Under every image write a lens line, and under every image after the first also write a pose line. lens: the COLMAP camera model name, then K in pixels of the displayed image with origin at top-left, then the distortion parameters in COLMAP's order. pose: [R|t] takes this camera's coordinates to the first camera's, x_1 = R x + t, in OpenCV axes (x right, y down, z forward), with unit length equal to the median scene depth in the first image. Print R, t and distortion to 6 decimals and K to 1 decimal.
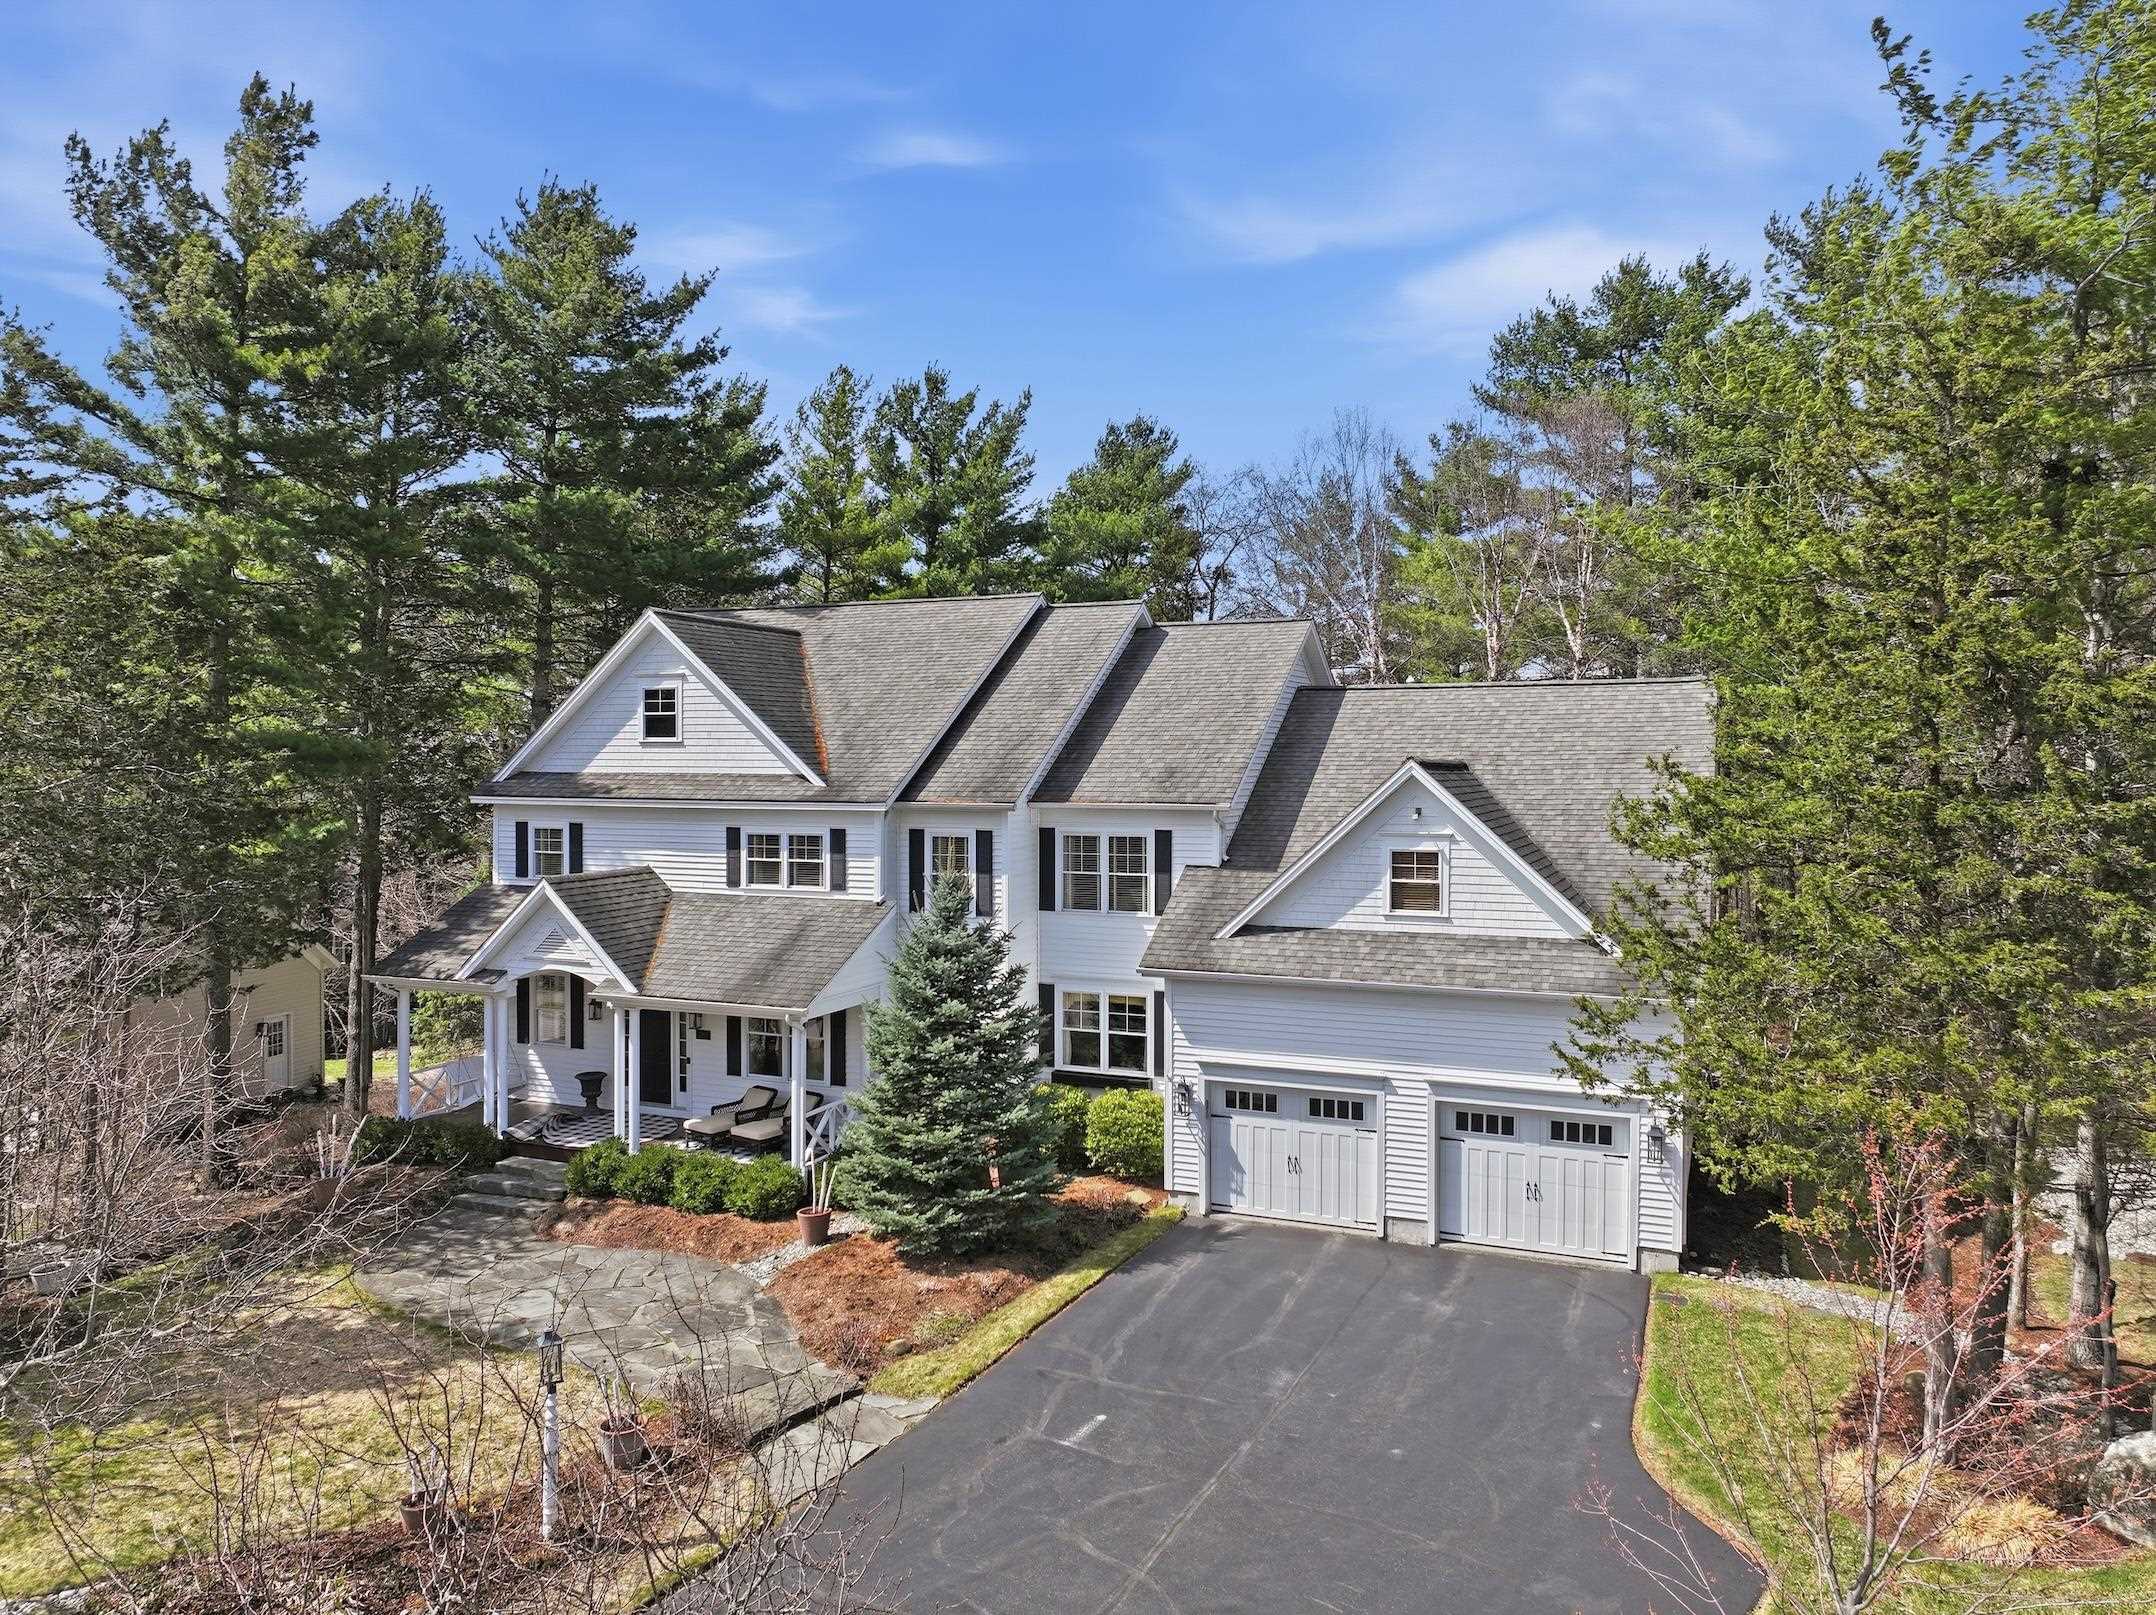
lens RADIAL K [[1523.6, 0, 1081.7], [0, 1523.6, 778.4], [0, 0, 1]] dist [0.003670, -0.002964]
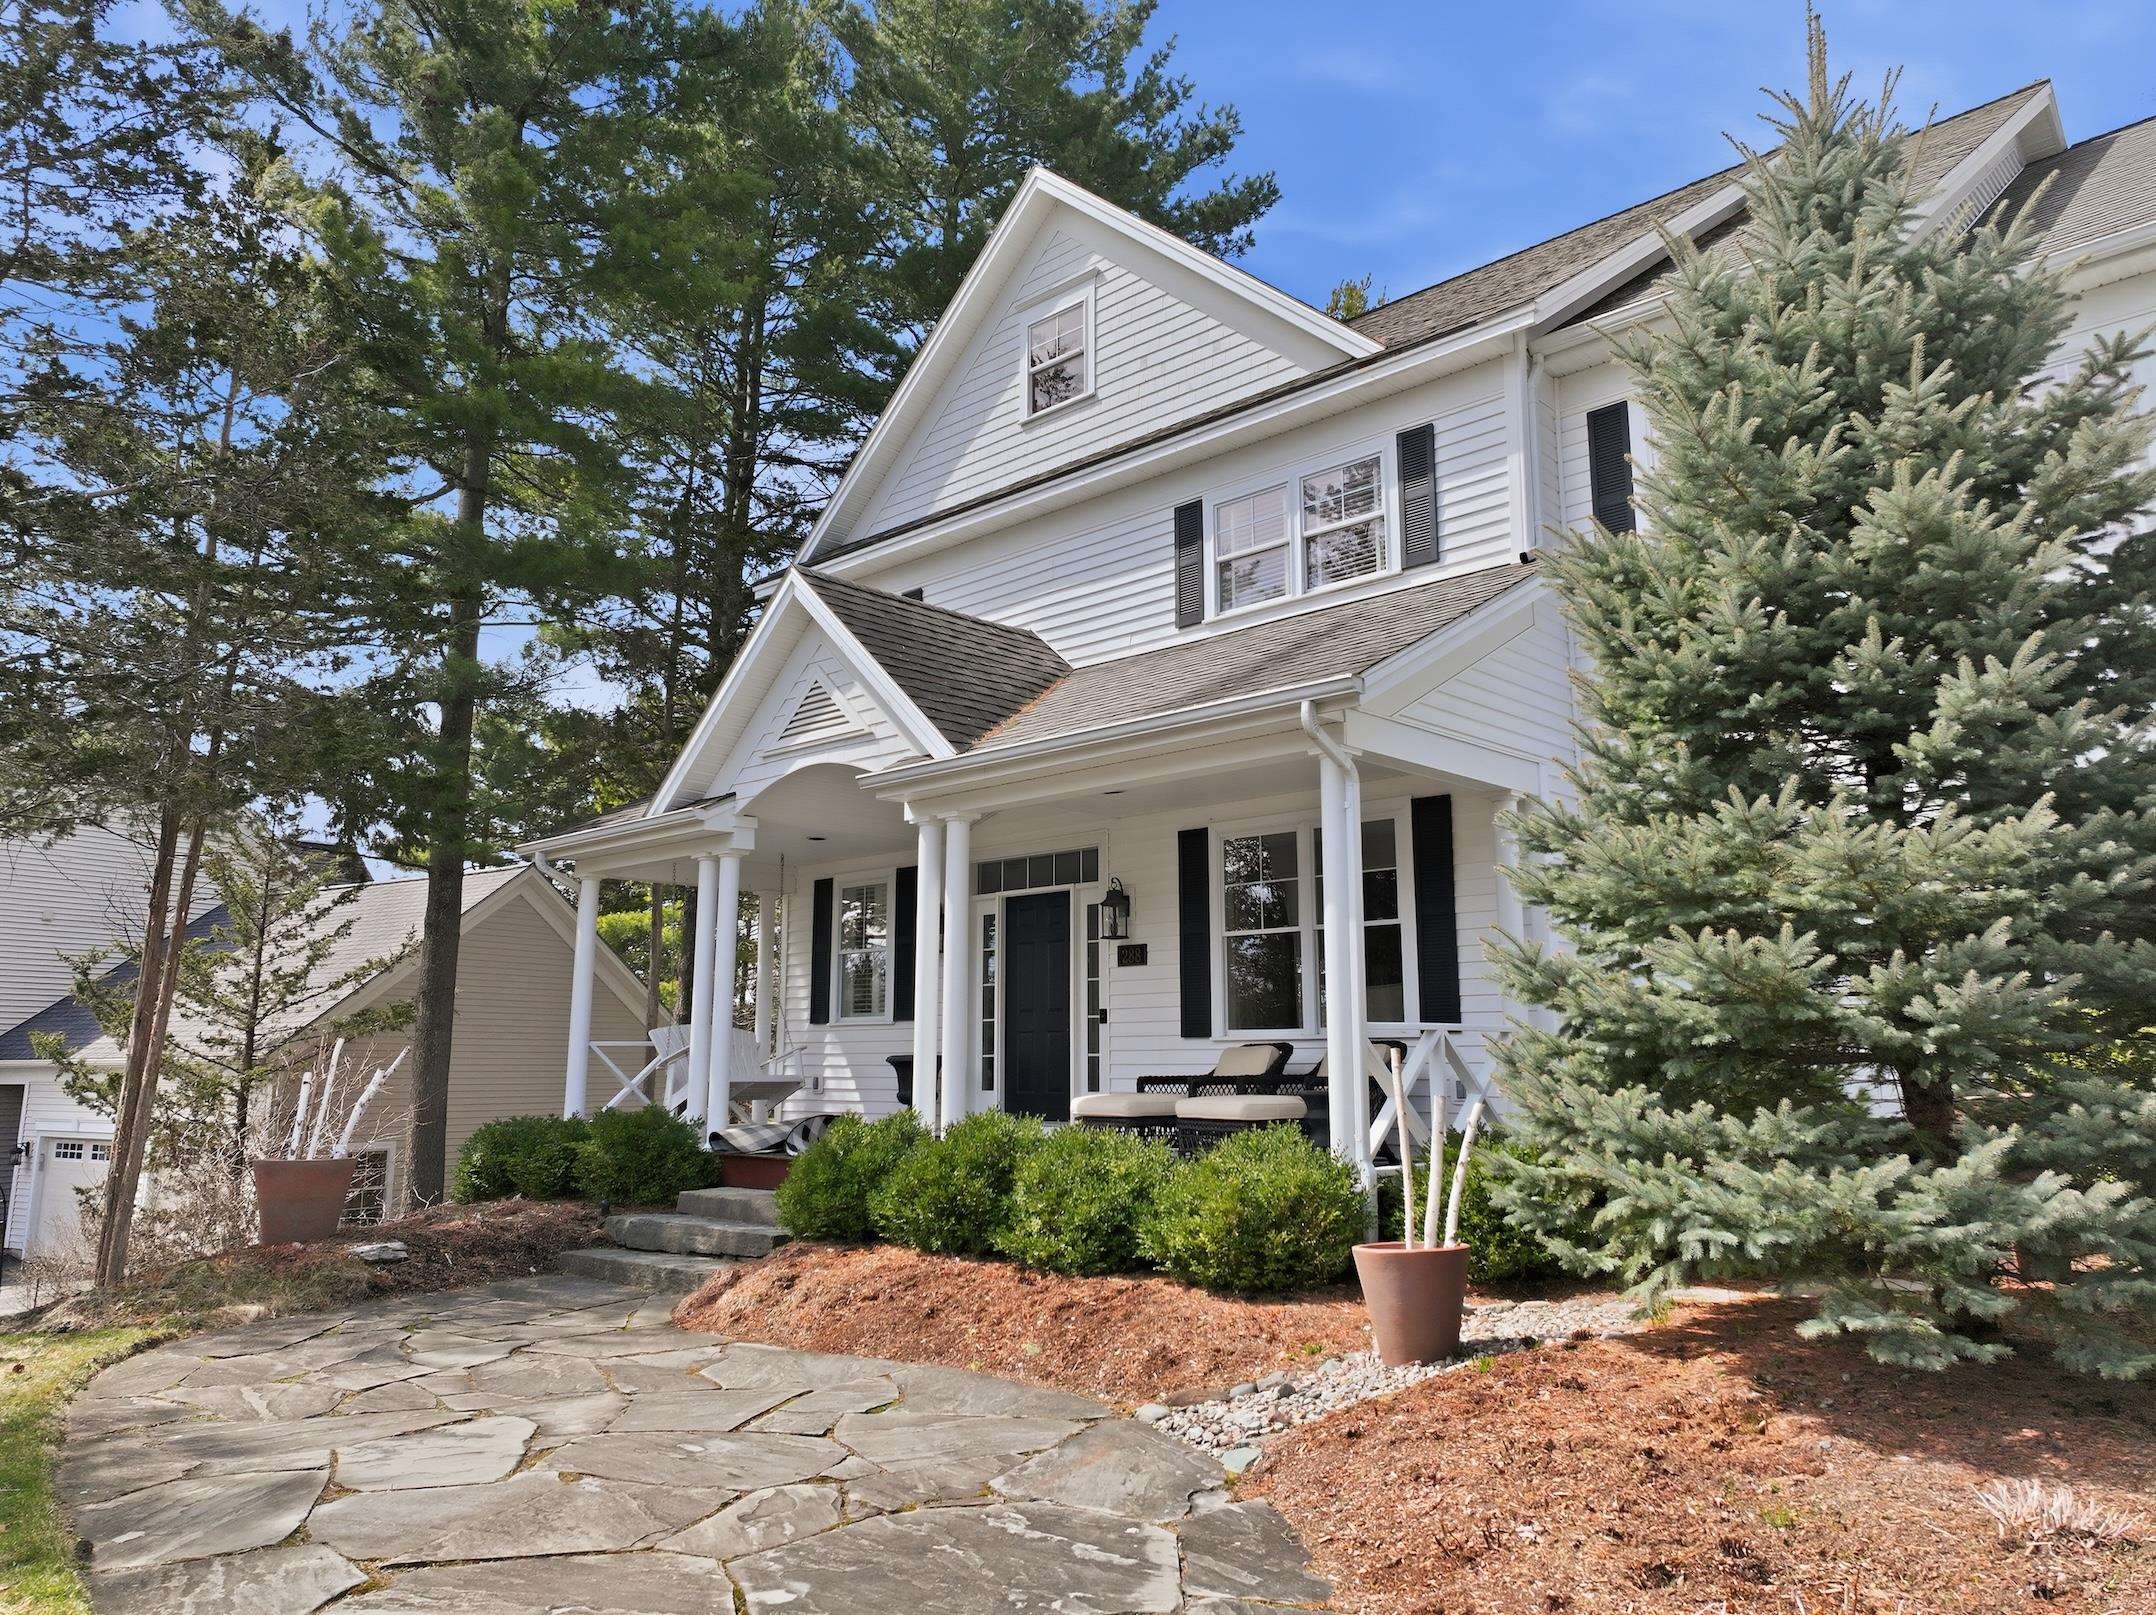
lens RADIAL K [[1523.6, 0, 1081.7], [0, 1523.6, 778.4], [0, 0, 1]] dist [0.003670, -0.002964]
pose [[0.942010, -0.062333, -0.329745, -0.118192], [-0.003203, 0.980883, -0.194570, 0.225577], [0.335569, 0.184343, 0.923802, 0.614915]]
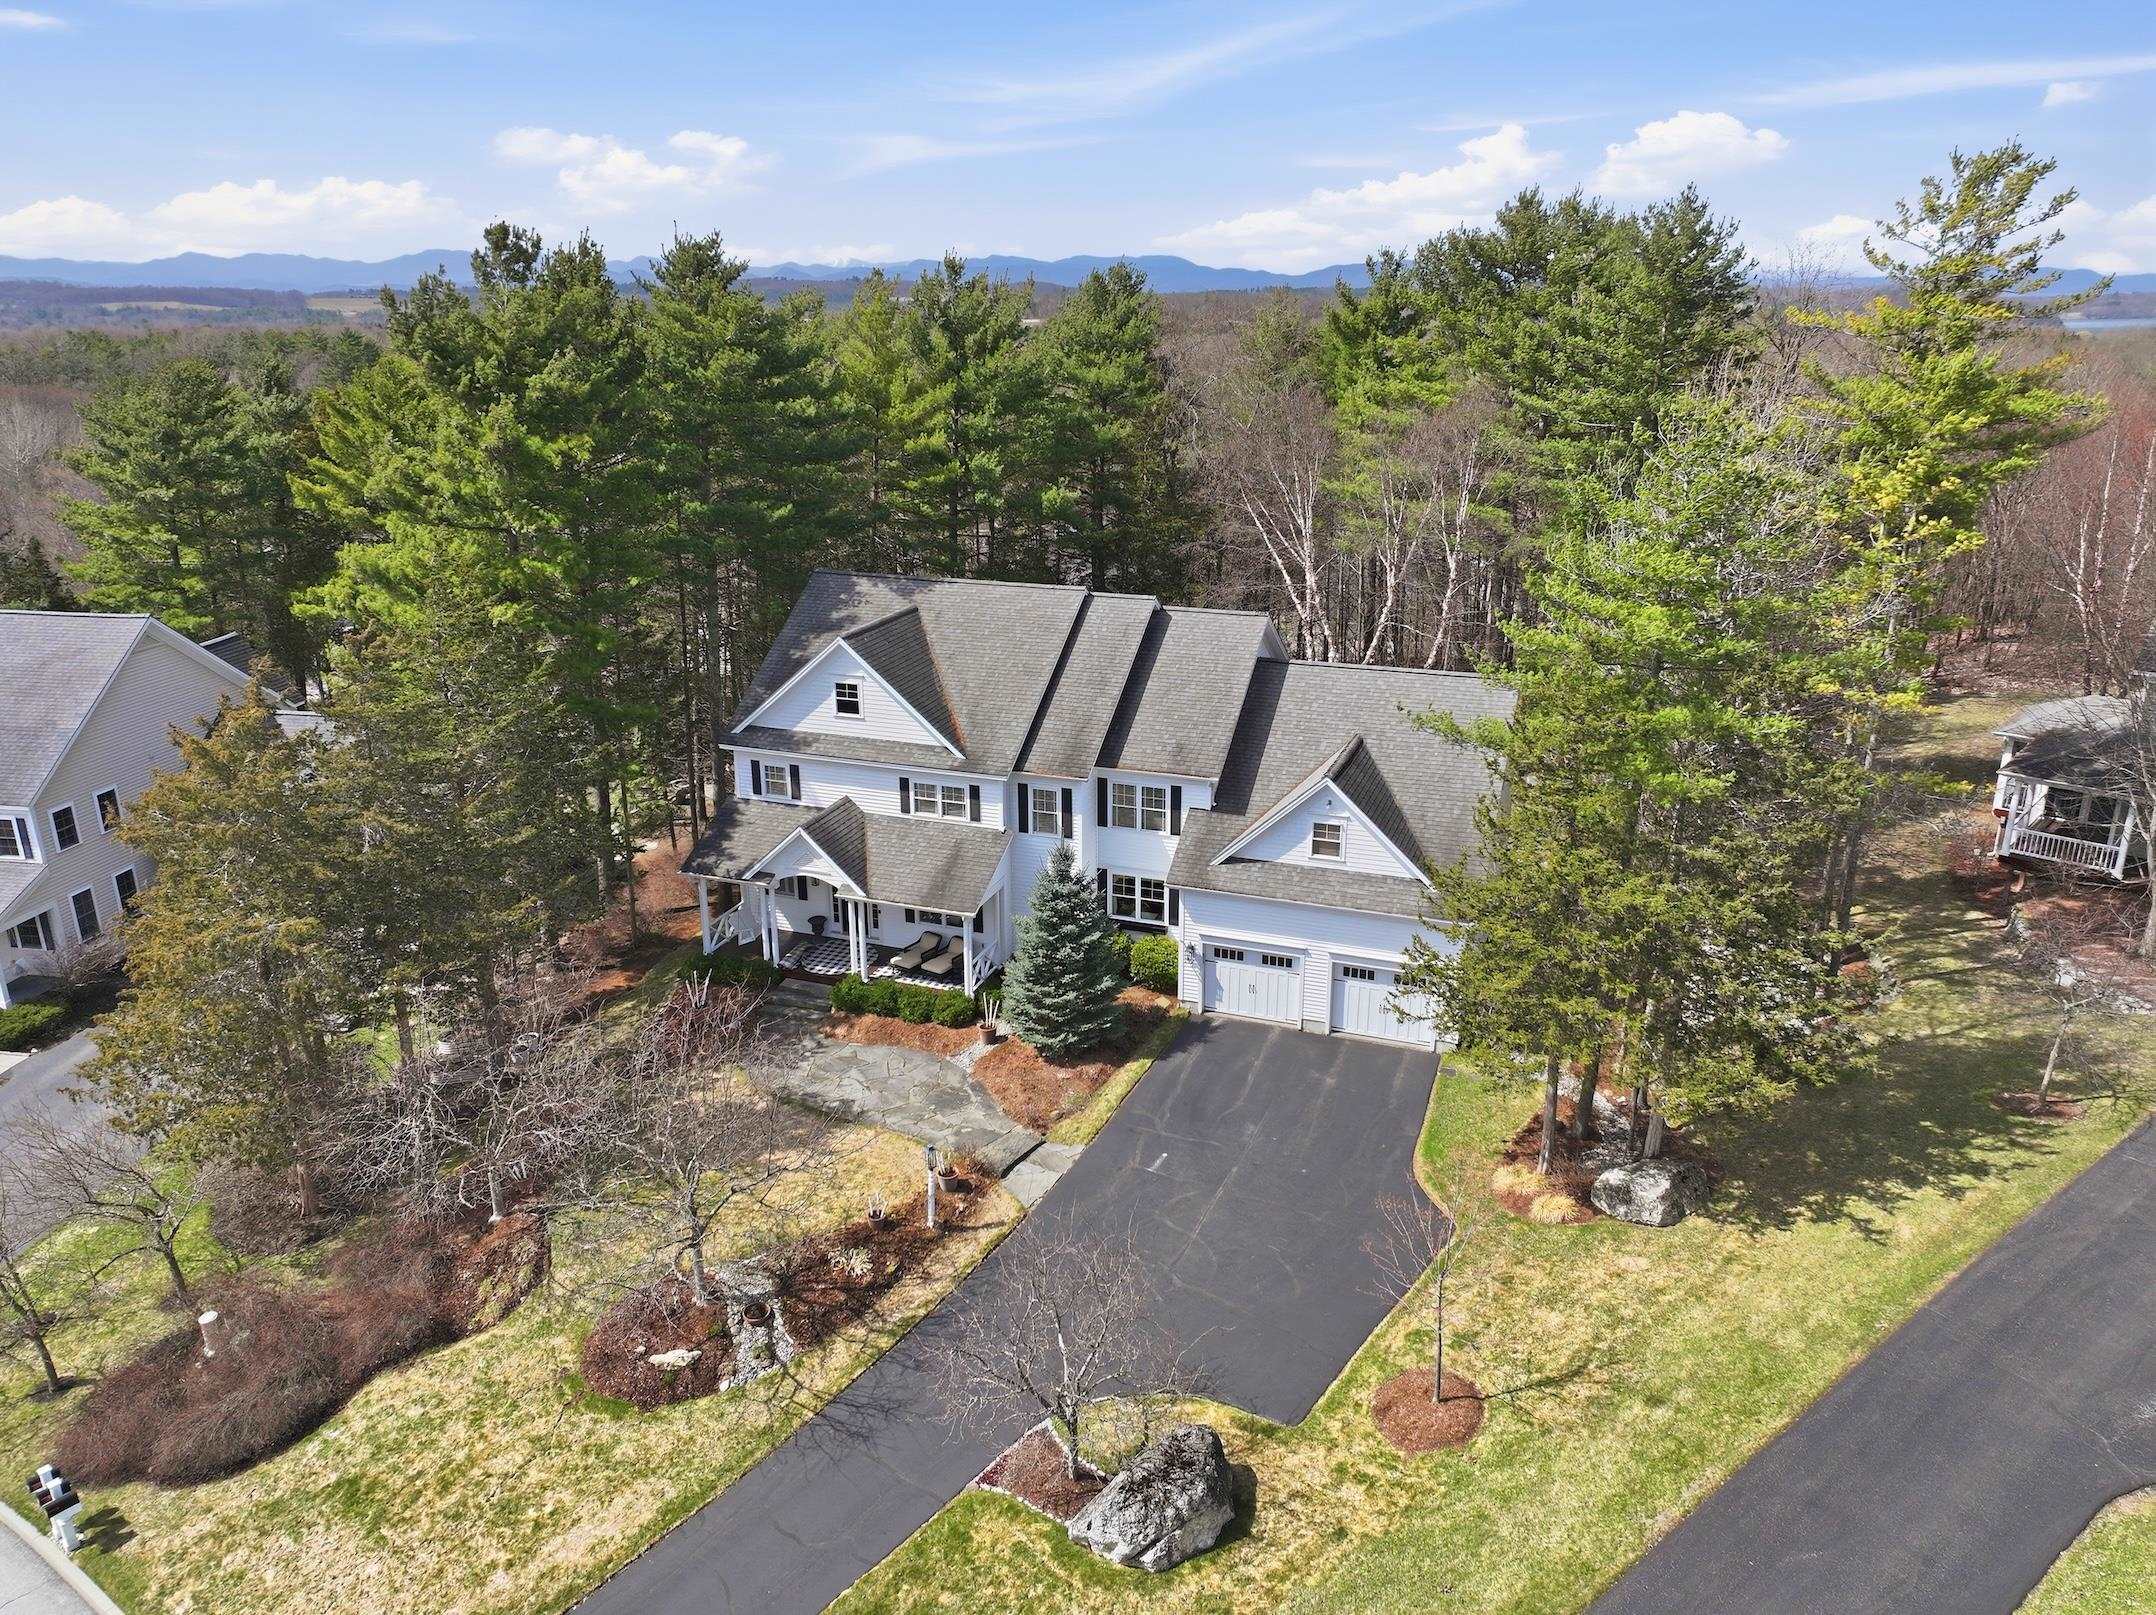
lens RADIAL K [[1523.6, 0, 1081.7], [0, 1523.6, 778.4], [0, 0, 1]] dist [0.003670, -0.002964]
pose [[0.998696, -0.021005, 0.046523, -0.127327], [0.006500, 0.956323, 0.292240, -0.466270], [-0.050630, -0.291556, 0.955213, -0.571564]]
